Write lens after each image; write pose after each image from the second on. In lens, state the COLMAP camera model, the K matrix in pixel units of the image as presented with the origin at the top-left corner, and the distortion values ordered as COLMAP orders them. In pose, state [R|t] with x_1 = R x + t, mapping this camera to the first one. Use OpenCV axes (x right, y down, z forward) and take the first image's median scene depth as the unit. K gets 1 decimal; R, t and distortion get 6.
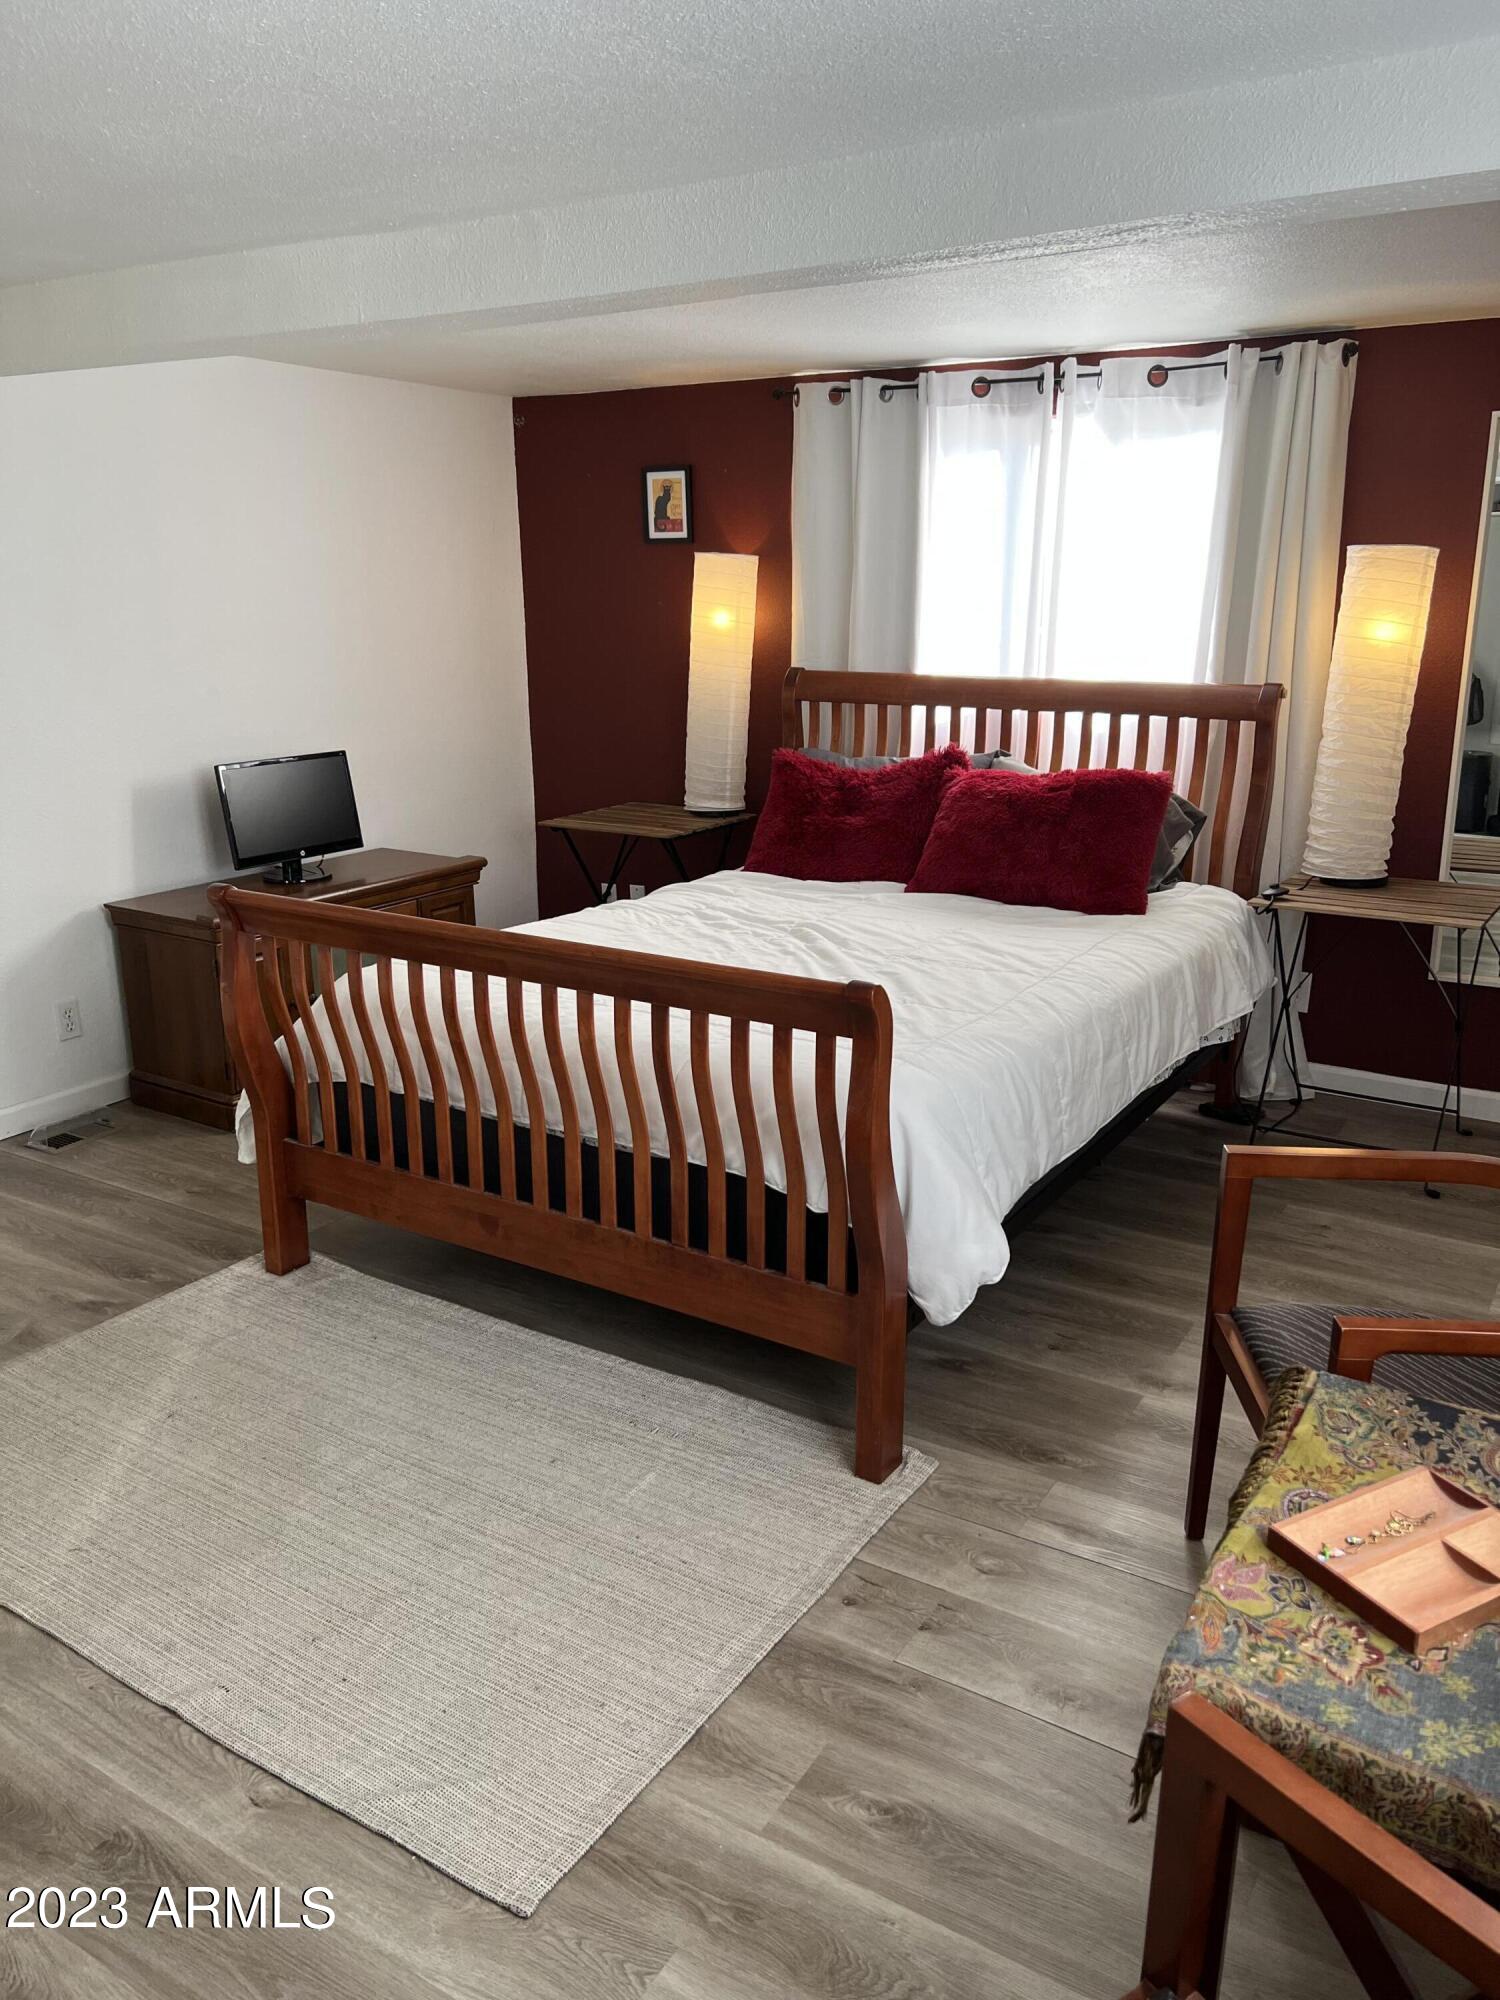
lens RADIAL K [[1512.3, 0, 751.6], [0, 1512.3, 1007.7], [0, 0, 1]] dist [0.055675, -0.057848]
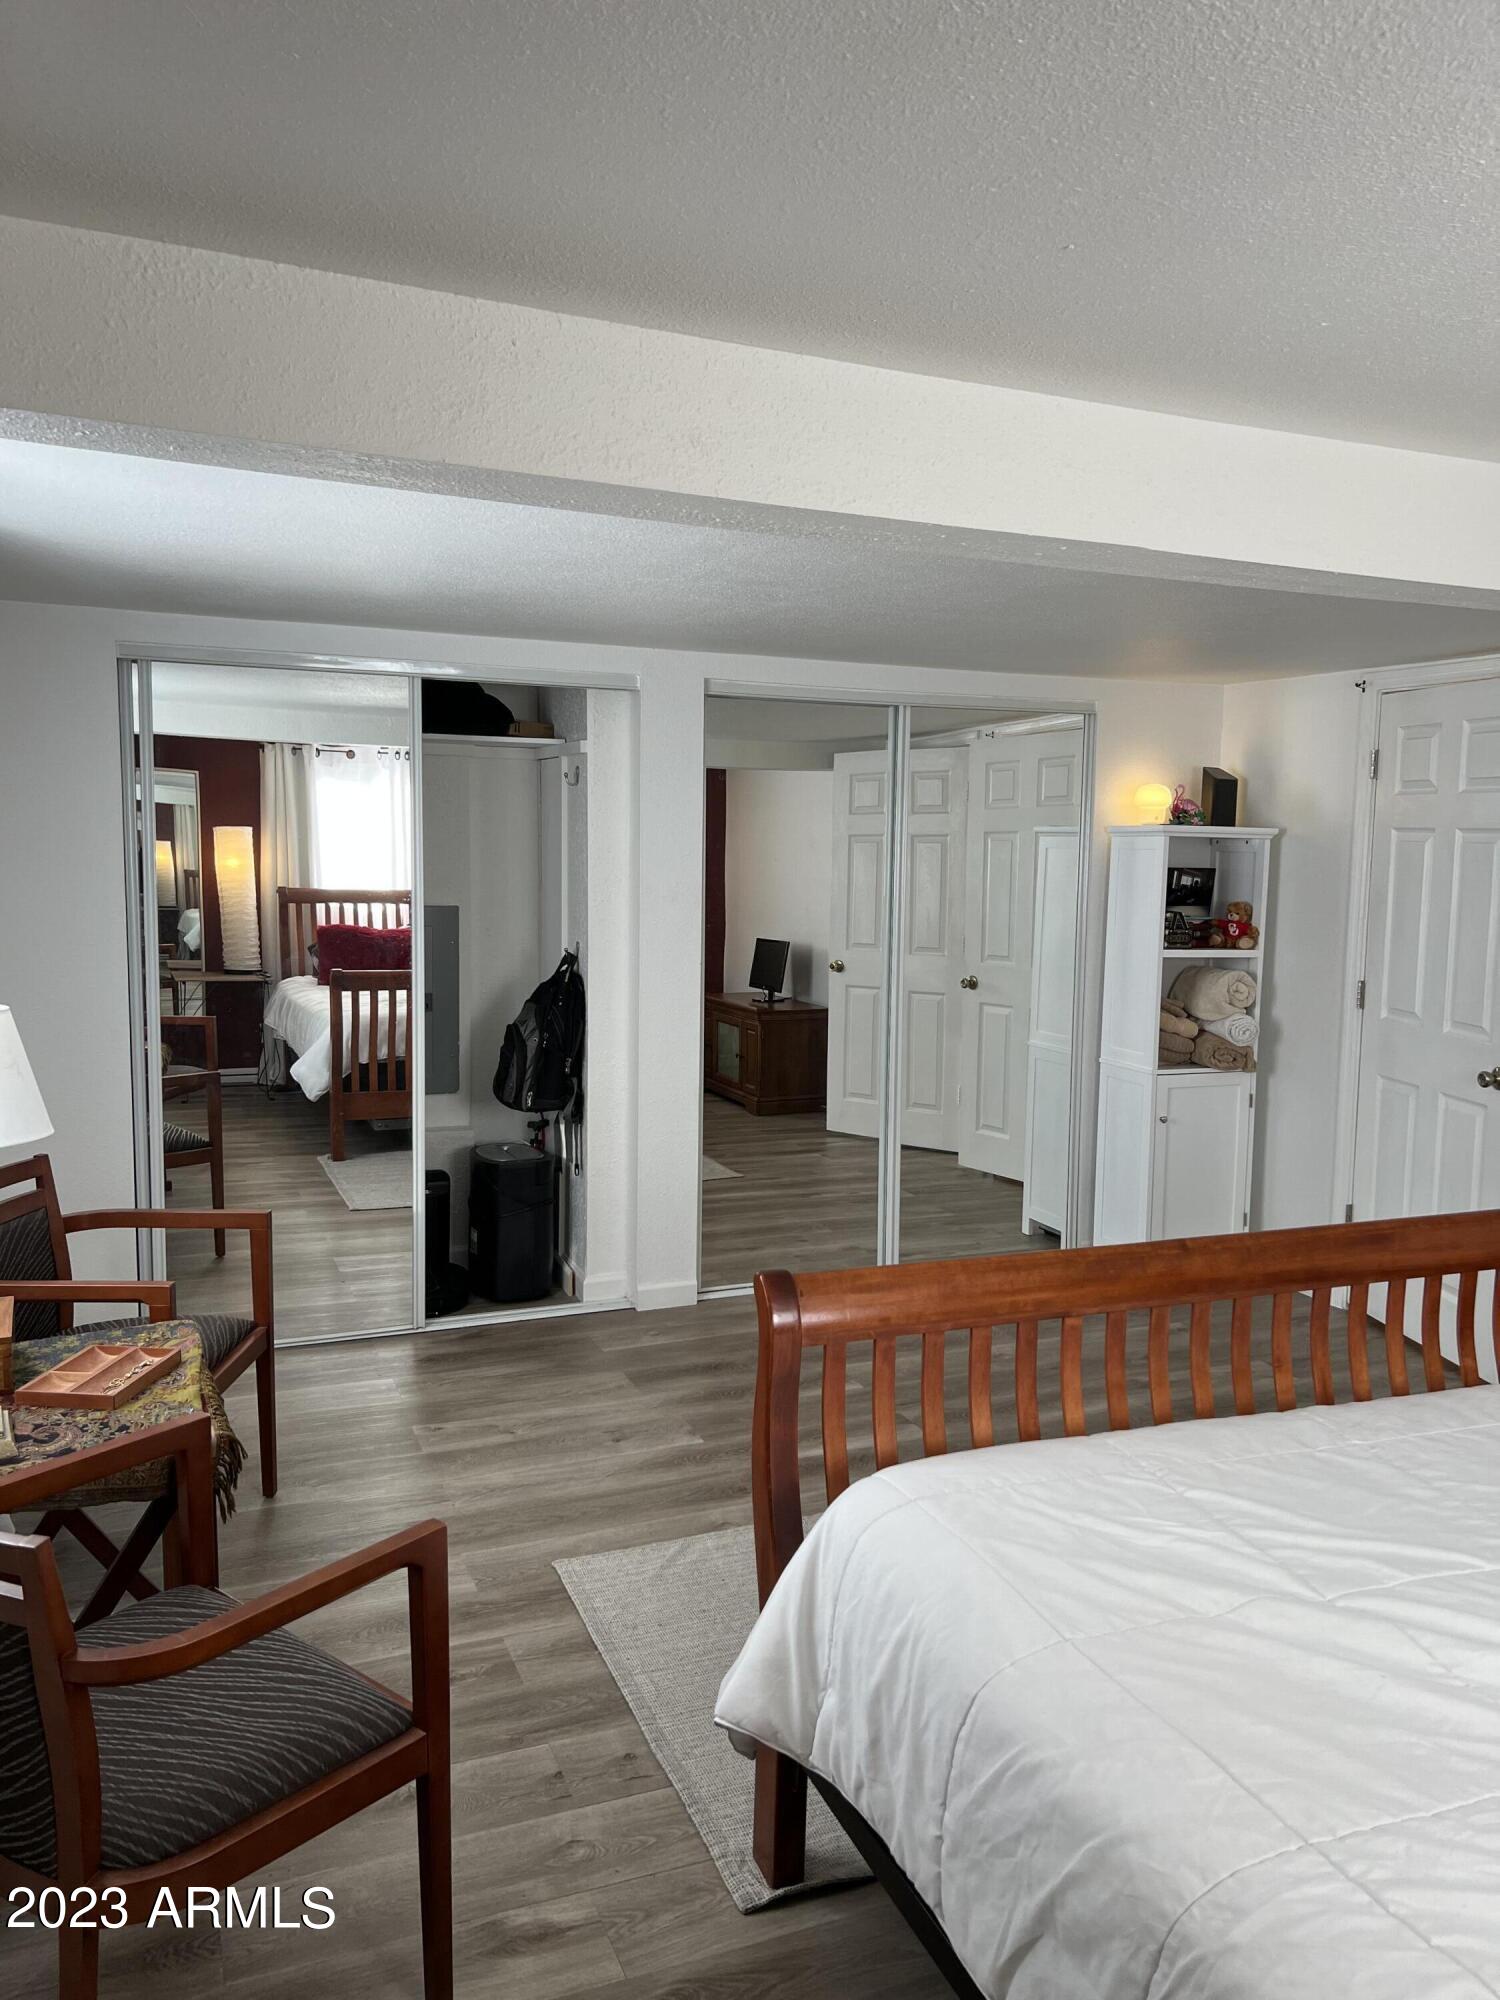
lens RADIAL K [[1512.3, 0, 754.3], [0, 1512.3, 1000.1], [0, 0, 1]] dist [0.055675, -0.057848]
pose [[-0.586459, 0.079331, -0.806084, 0.937346], [-0.232693, 0.936739, 0.261483, -0.472342], [0.775835, 0.340920, -0.530900, 1.606456]]
